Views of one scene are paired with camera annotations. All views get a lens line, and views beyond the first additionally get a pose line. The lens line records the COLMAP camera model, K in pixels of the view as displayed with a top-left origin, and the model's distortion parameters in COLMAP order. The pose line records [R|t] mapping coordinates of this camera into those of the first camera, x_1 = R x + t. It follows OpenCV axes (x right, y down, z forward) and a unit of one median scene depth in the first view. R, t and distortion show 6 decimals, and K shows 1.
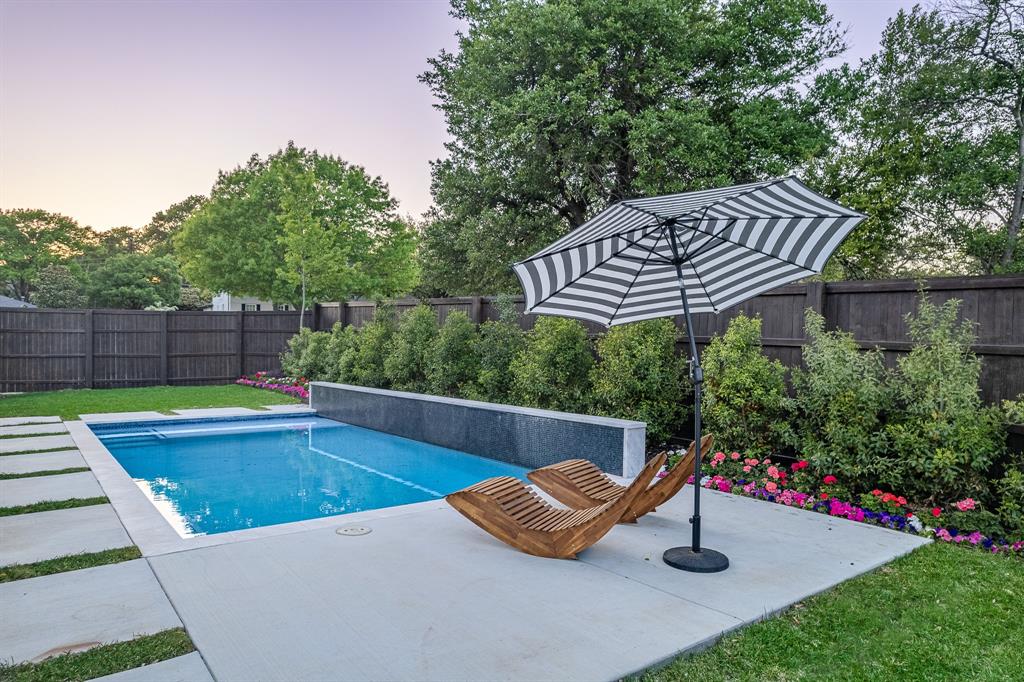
lens RADIAL K [[654.9, 0, 512.0], [0, 654.9, 341.0], [0, 0, 1]] dist [-0.001451, 0.001969]
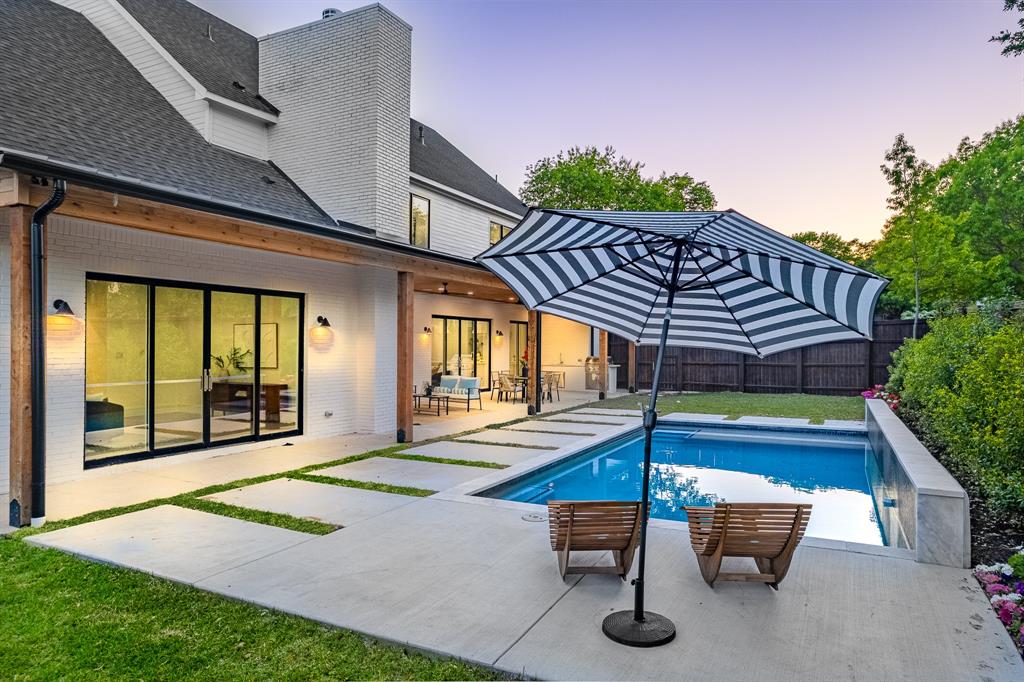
lens RADIAL K [[654.9, 0, 512.0], [0, 654.9, 341.0], [0, 0, 1]] dist [-0.001451, 0.001969]
pose [[0.435950, -0.009569, -0.899920, 0.232562], [0.004726, 0.999954, -0.008343, -0.011201], [0.899958, -0.000616, 0.435975, 0.106317]]
